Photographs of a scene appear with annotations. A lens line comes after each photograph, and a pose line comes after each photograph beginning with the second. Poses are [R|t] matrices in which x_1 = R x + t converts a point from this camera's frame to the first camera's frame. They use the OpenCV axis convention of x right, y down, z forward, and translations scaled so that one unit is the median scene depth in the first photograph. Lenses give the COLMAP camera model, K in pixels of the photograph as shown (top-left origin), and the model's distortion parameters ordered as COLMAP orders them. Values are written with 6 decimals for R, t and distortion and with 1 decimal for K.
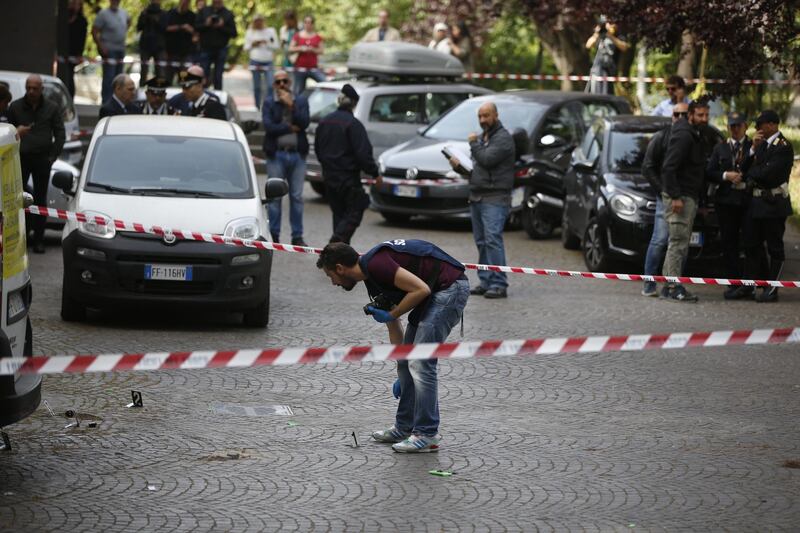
lens RADIAL K [[3043.4, 0, 400.0], [0, 3043.4, 266.5], [0, 0, 1]] dist [0.388540, 2.435861]
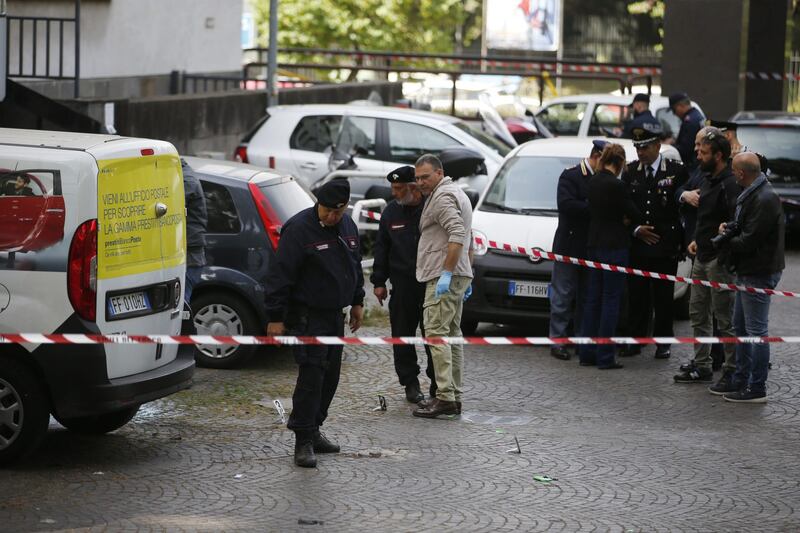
lens RADIAL K [[3246.8, 0, 403.6], [0, 3246.8, 283.2], [0, 0, 1]] dist [0.457786, 1.604721]
pose [[0.941061, 0.025437, -0.337280, 0.253411], [-0.027836, 0.999610, -0.002277, 0.003524], [0.337090, 0.011531, 0.941402, -0.048929]]
